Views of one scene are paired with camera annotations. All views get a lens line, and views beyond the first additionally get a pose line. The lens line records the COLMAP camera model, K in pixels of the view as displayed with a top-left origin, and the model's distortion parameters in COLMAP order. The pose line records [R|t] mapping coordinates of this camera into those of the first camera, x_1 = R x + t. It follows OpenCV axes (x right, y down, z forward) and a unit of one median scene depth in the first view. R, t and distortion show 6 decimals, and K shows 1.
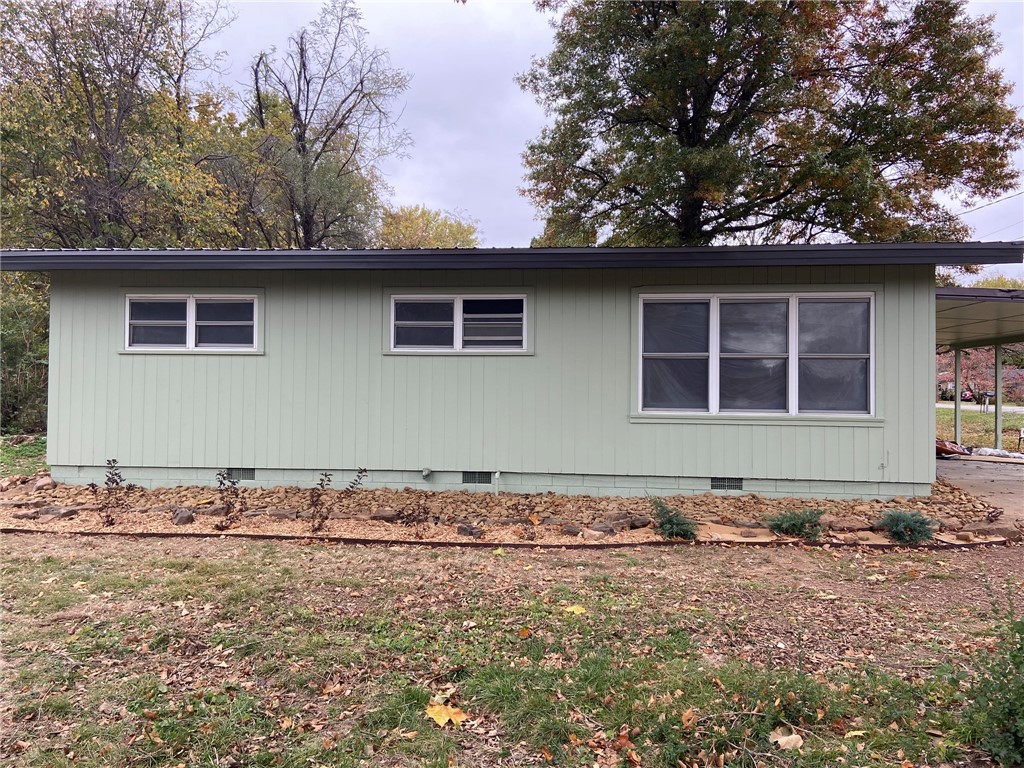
lens RADIAL K [[820.5, 0, 510.9], [0, 820.5, 376.9], [0, 0, 1]] dist [0.107480, -0.014156]
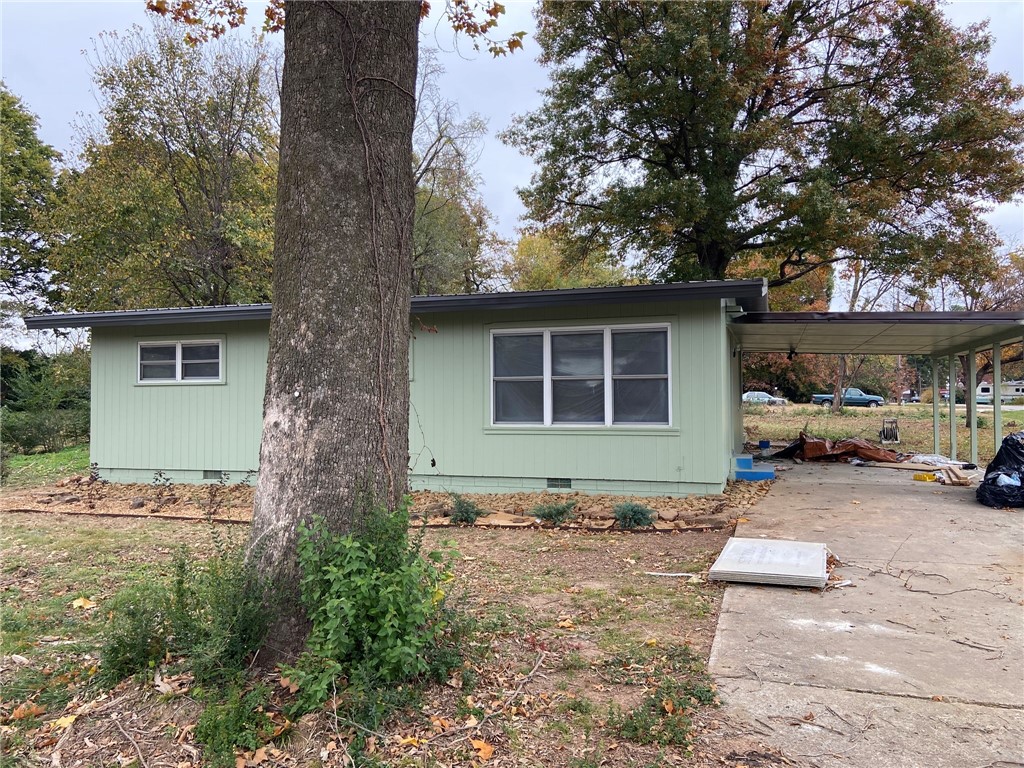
lens RADIAL K [[820.5, 0, 514.5], [0, 820.5, 386.9], [0, 0, 1]] dist [0.107480, -0.014156]
pose [[0.971415, -0.019857, -0.236557, 0.483204], [0.020170, 0.999796, -0.001098, -0.012600], [0.236531, -0.003704, 0.971617, -0.188919]]
